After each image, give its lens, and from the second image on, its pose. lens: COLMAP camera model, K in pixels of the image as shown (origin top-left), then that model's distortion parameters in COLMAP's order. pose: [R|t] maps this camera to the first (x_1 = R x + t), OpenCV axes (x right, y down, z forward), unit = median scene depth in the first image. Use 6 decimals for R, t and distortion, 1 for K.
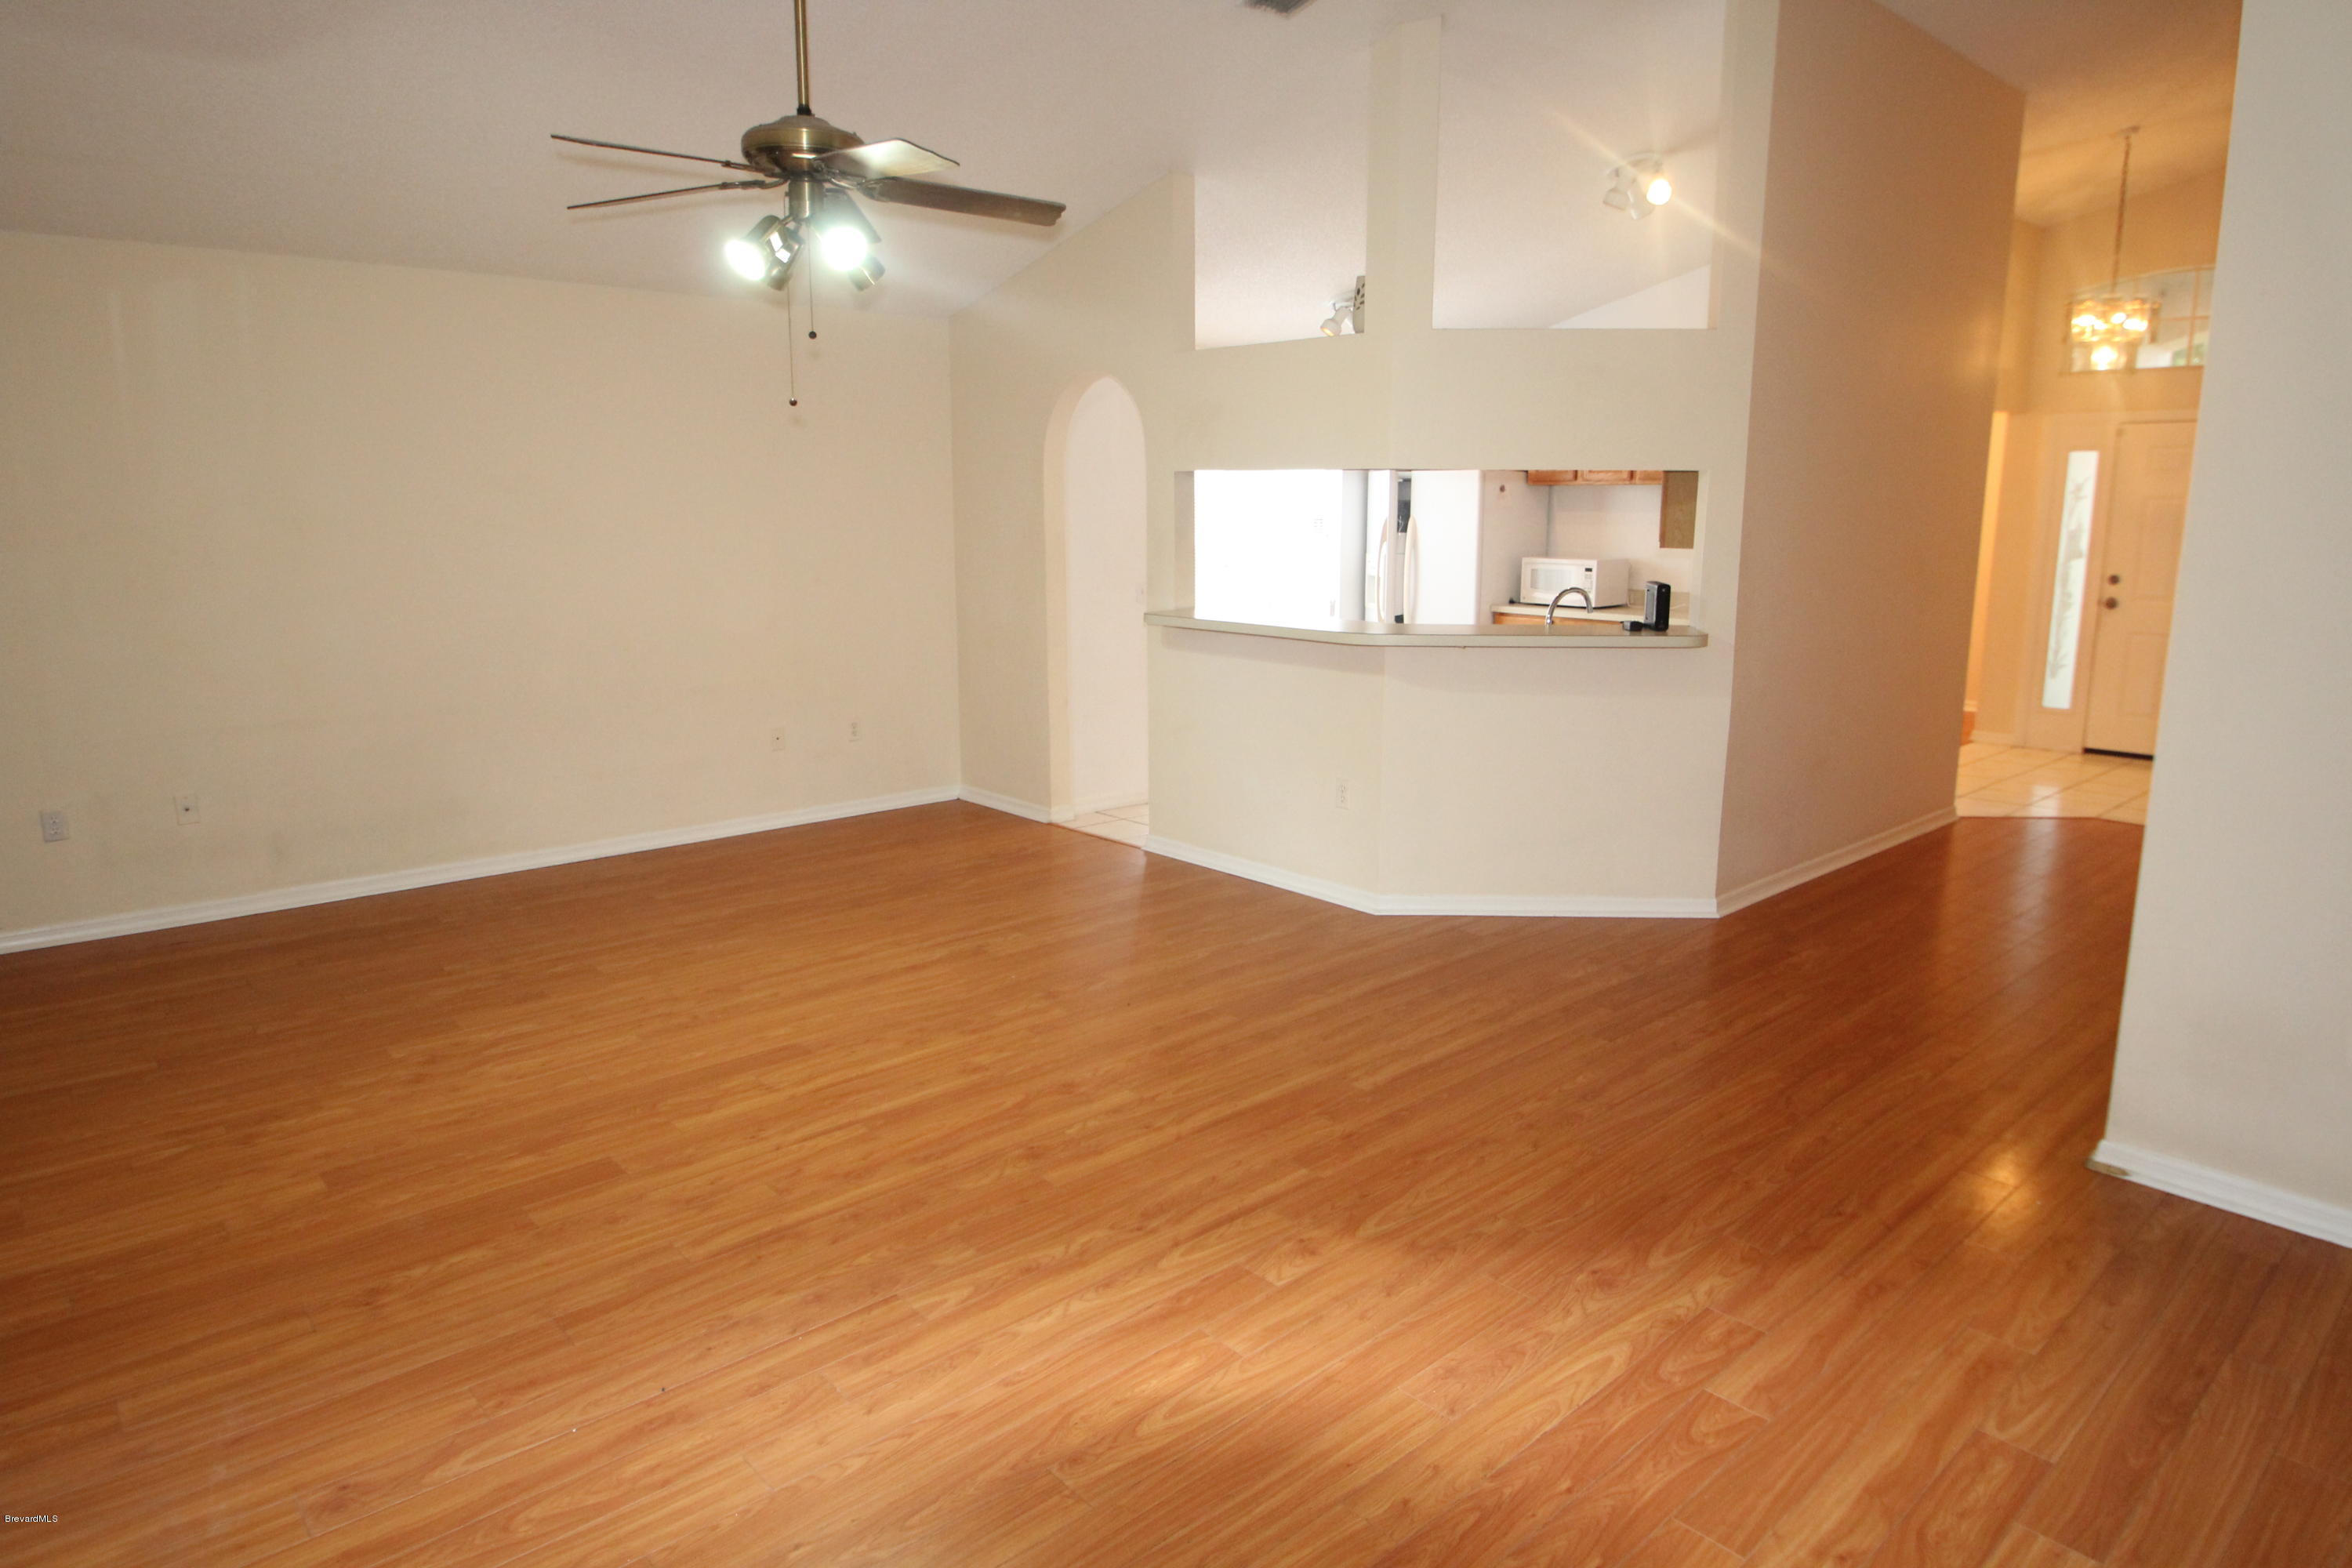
lens RADIAL K [[1401.6, 0, 1177.7], [0, 1401.6, 781.1], [0, 0, 1]] dist [-0.025892, -0.008604]
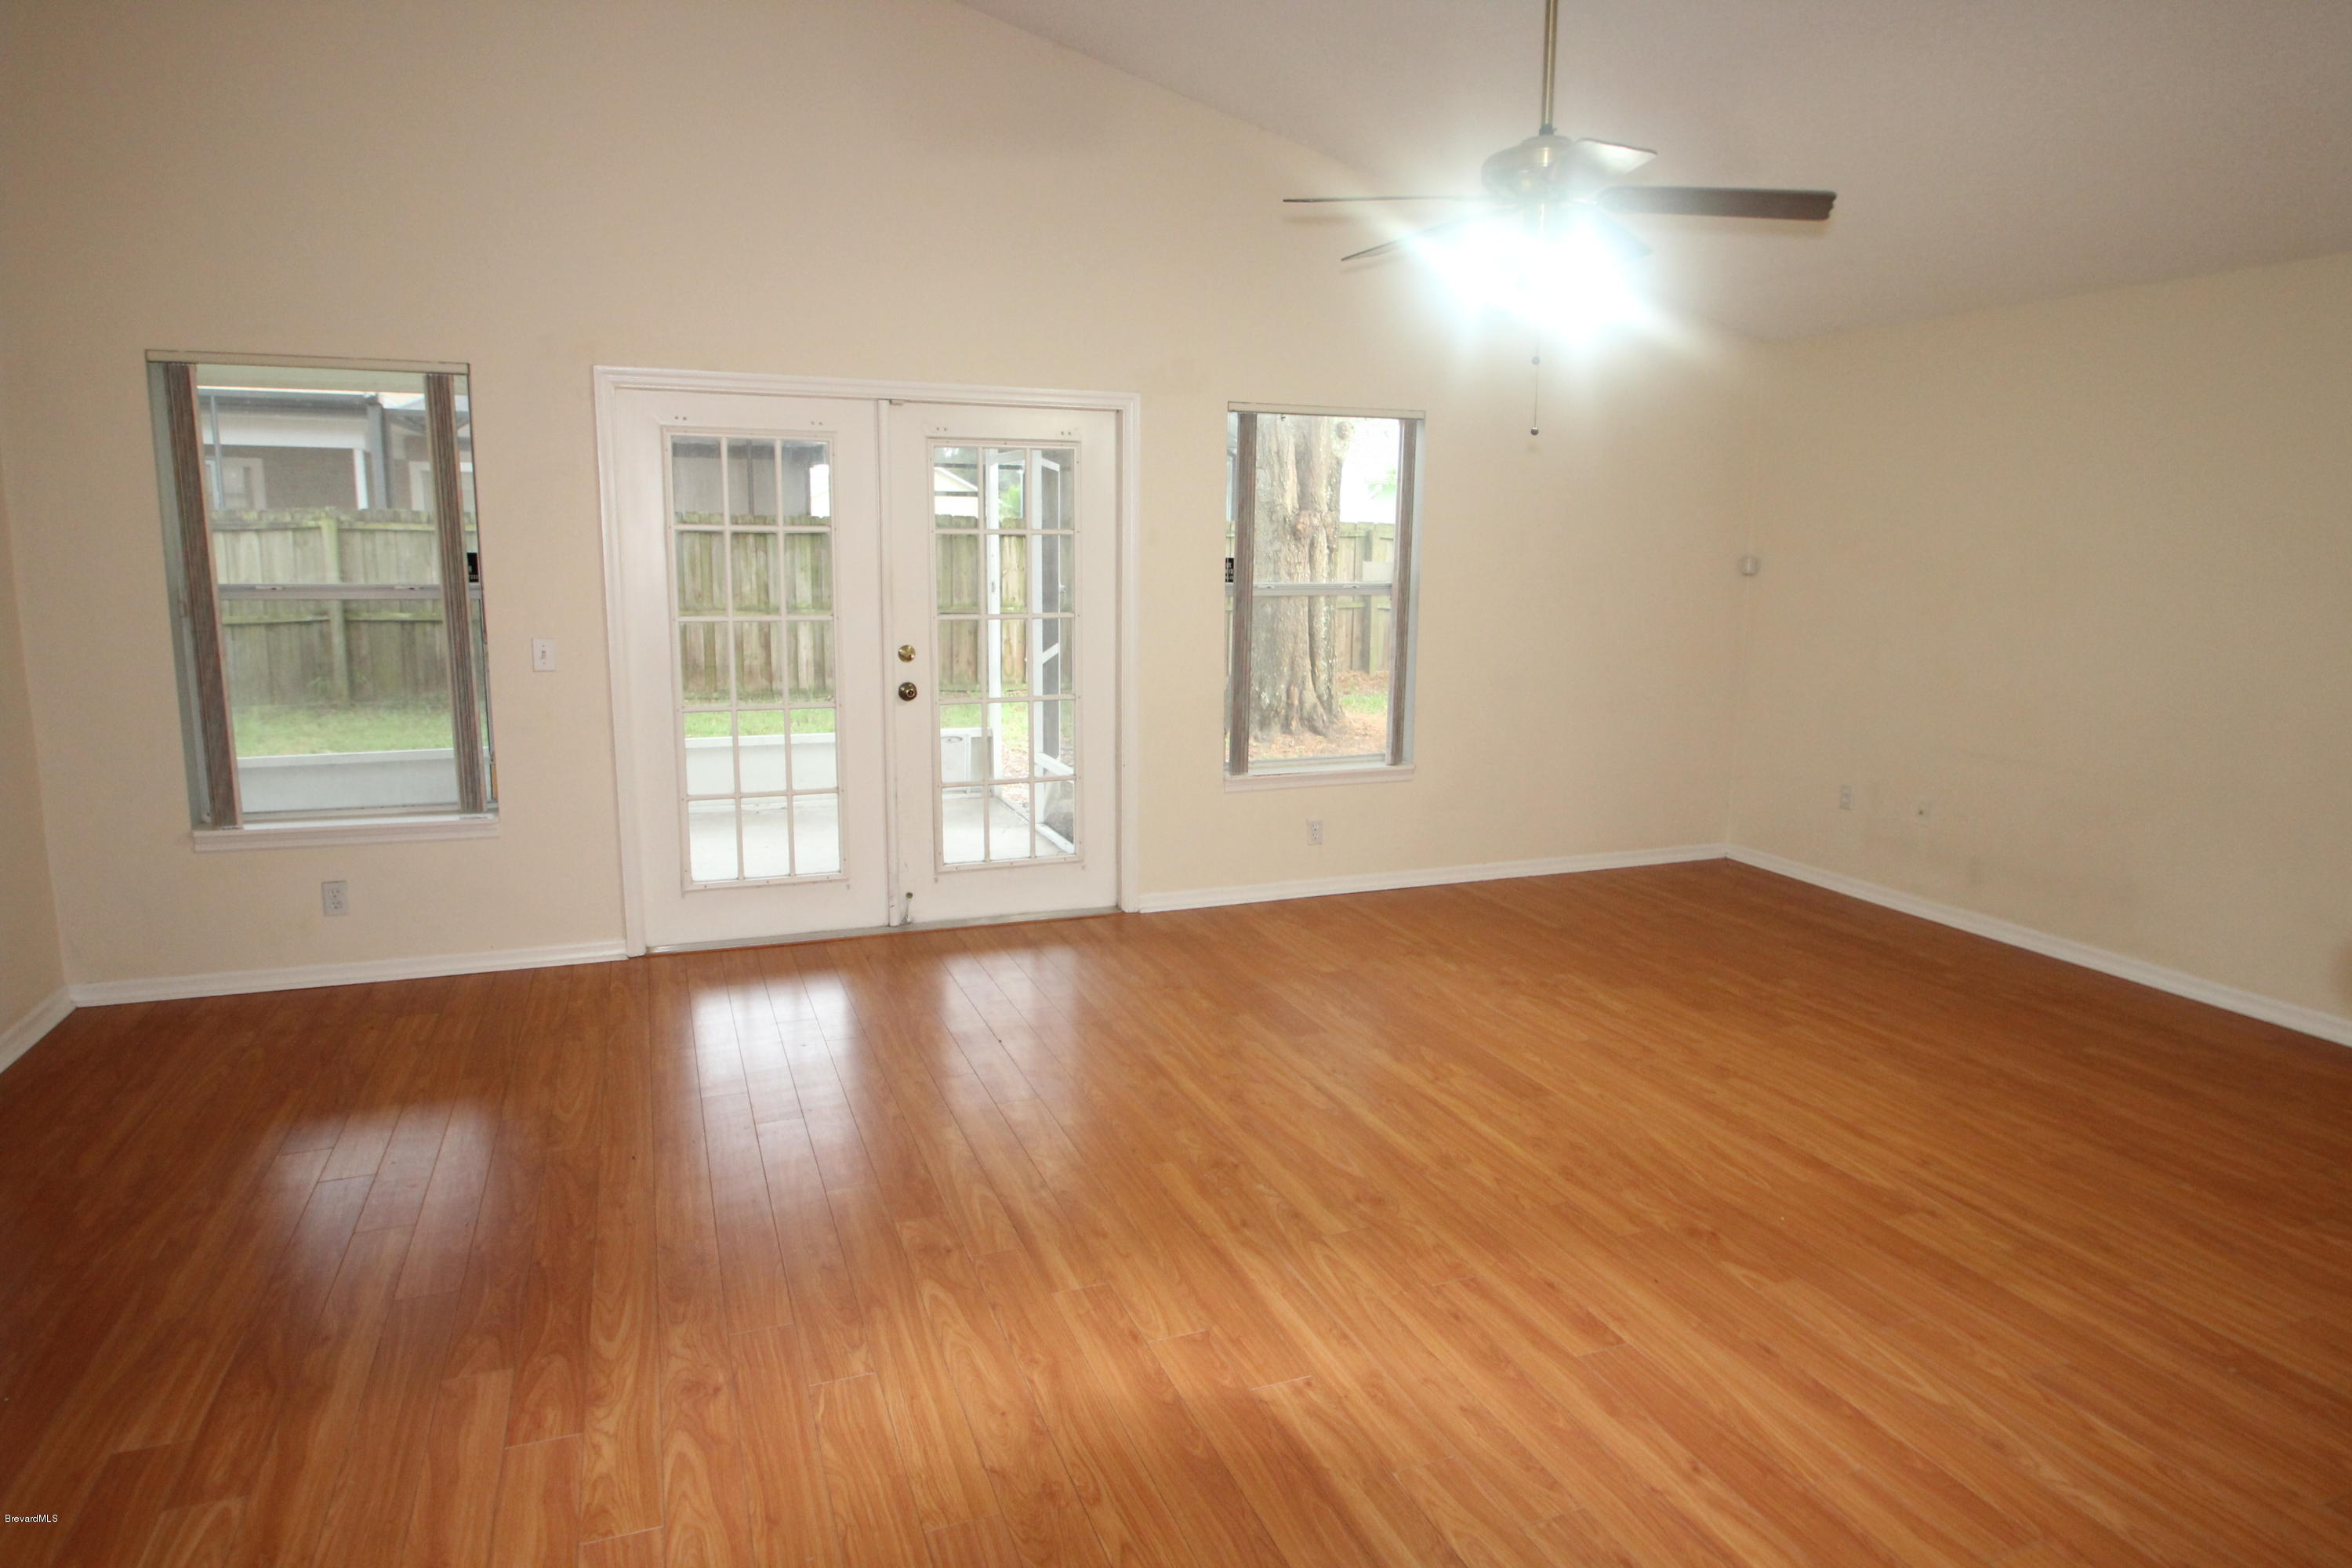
lens RADIAL K [[1401.6, 0, 1180.0], [0, 1401.6, 778.3], [0, 0, 1]] dist [-0.025892, -0.008604]
pose [[-0.355194, 0.153095, -0.922171, 0.703272], [-0.194874, 0.952697, 0.233223, -0.201080], [0.914255, 0.262547, -0.308558, 1.074192]]
